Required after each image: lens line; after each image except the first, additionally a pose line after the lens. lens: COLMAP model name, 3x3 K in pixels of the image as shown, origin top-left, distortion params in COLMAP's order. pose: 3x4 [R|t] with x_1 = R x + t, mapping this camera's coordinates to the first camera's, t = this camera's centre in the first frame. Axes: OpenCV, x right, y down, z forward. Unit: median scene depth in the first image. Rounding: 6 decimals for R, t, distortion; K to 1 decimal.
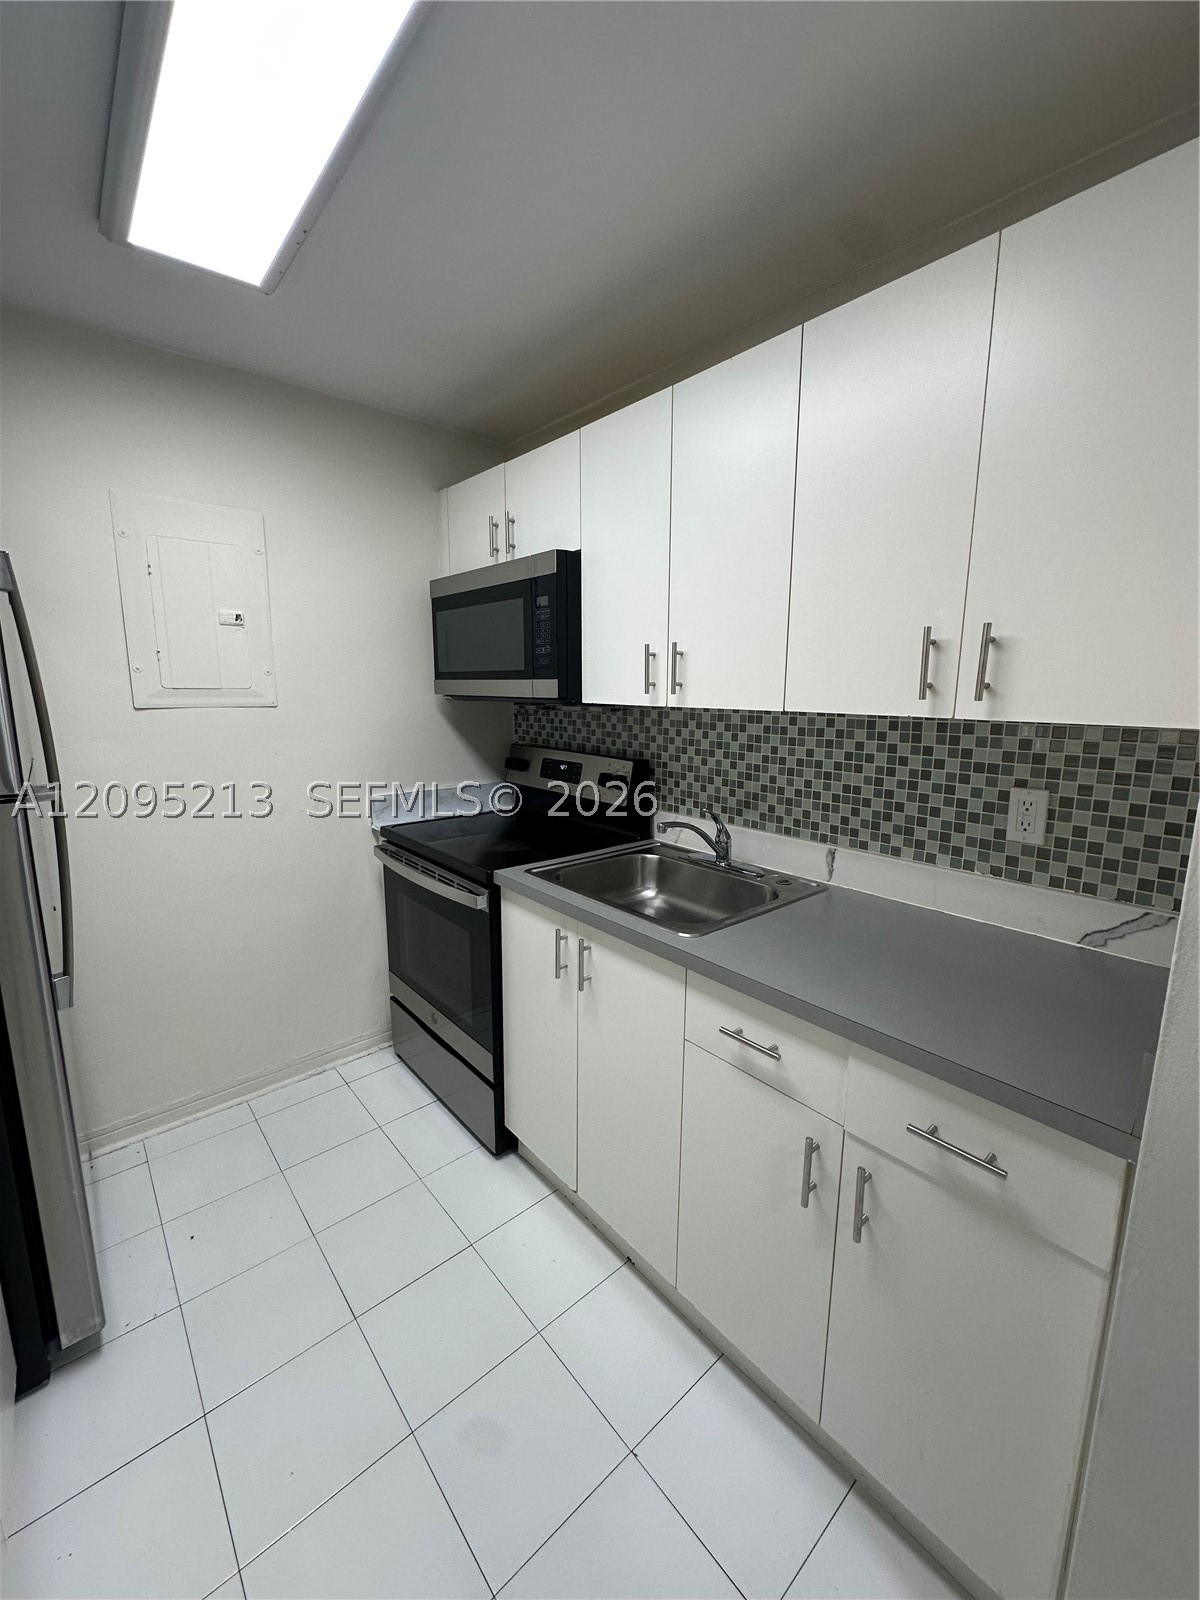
lens RADIAL K [[640.7, 0, 600.0], [0, 640.7, 800.0], [0, 0, 1]] dist [-0.004562, 0.000339]
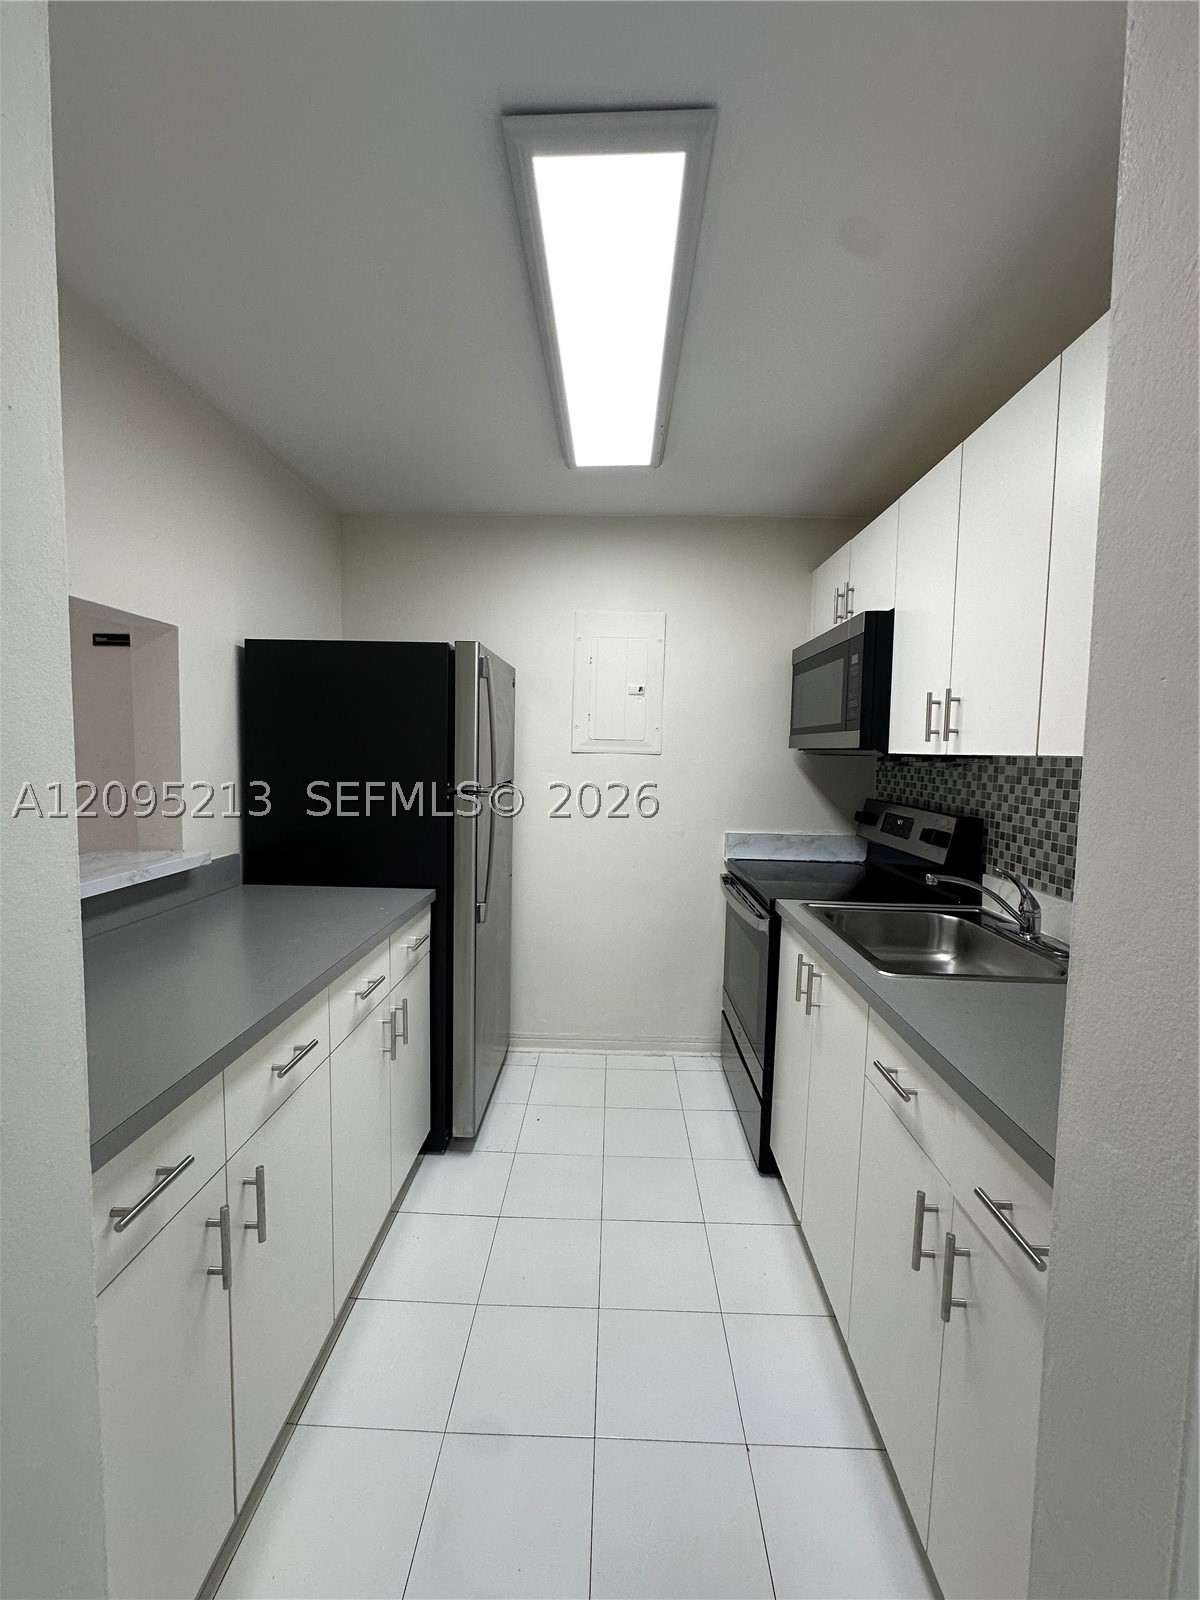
lens RADIAL K [[641.7, 0, 598.4], [0, 641.7, 798.5], [0, 0, 1]] dist [-0.003605, 0.000510]
pose [[0.739873, 0.061582, -0.669922, 0.297760], [-0.135944, 0.988944, -0.059231, 0.039686], [0.658868, 0.134895, 0.740065, -0.046256]]
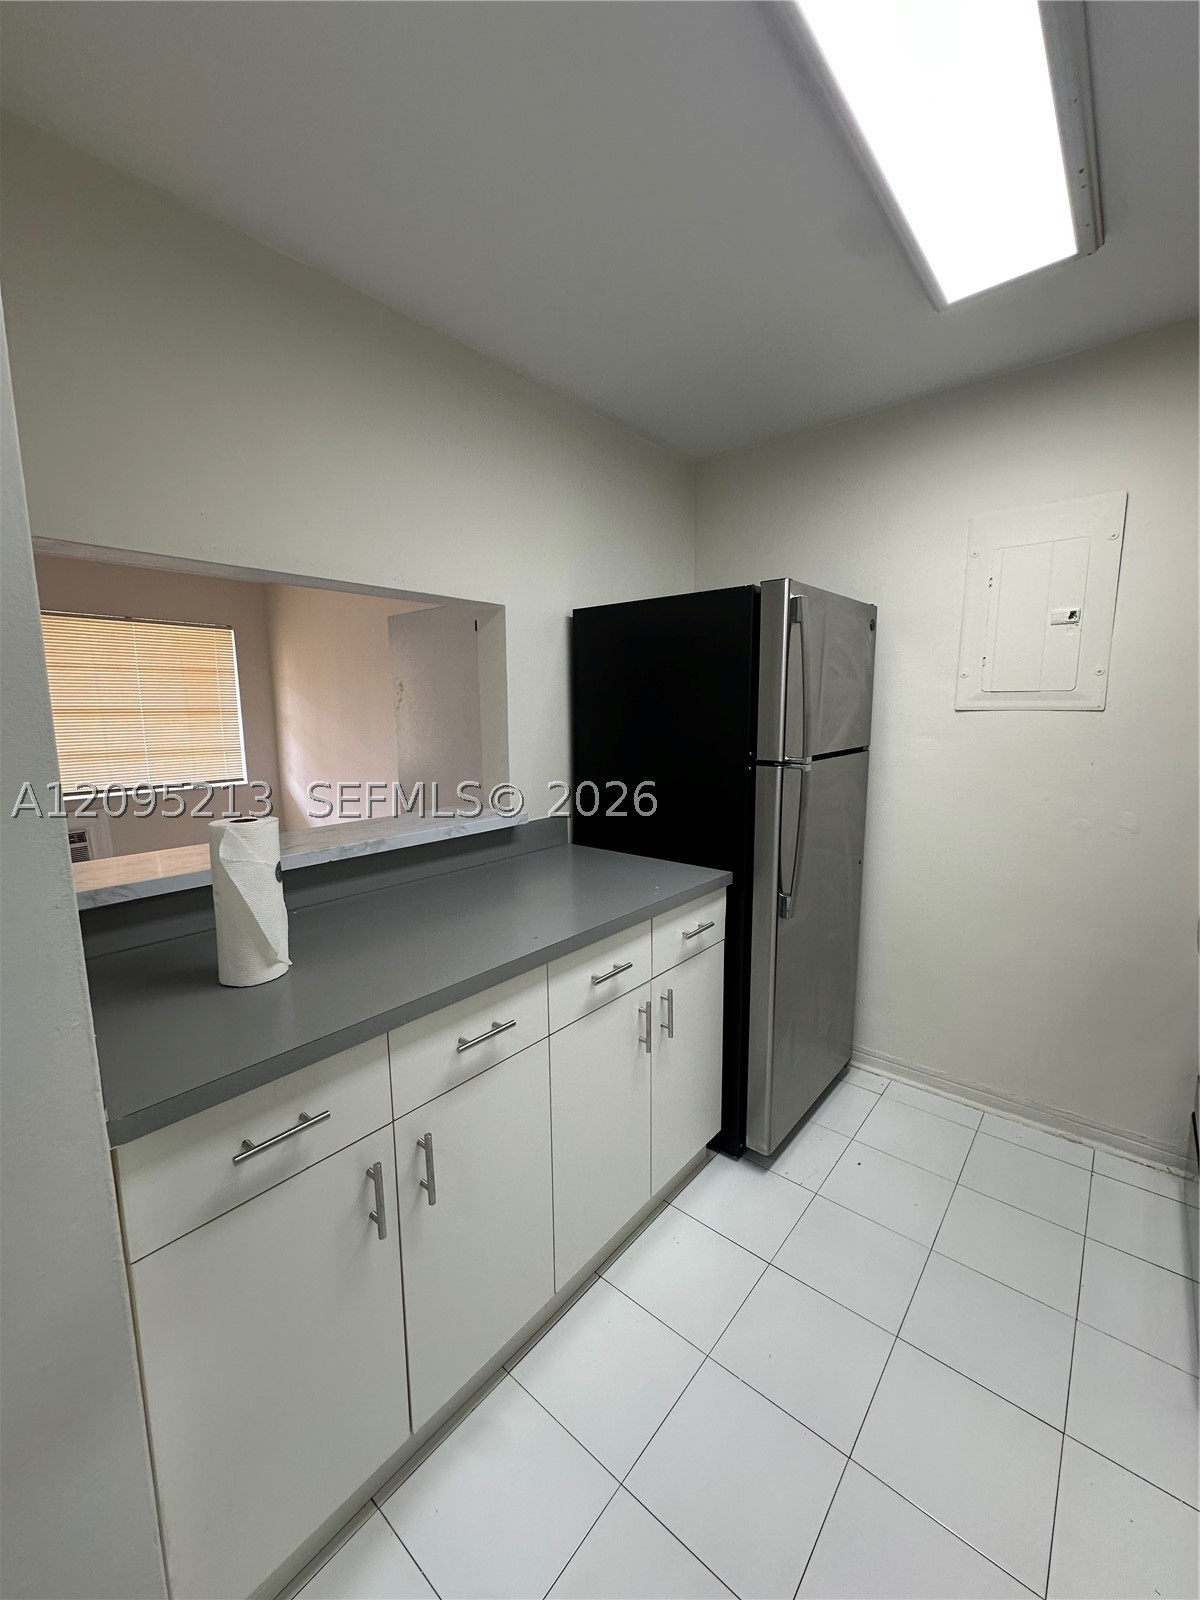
lens RADIAL K [[641.7, 0, 598.4], [0, 641.7, 798.5], [0, 0, 1]] dist [-0.003605, 0.000510]
pose [[0.157319, 0.137373, -0.977947, 0.270292], [-0.164341, 0.980111, 0.111240, -0.012422], [0.973778, 0.143217, 0.176766, 0.195615]]
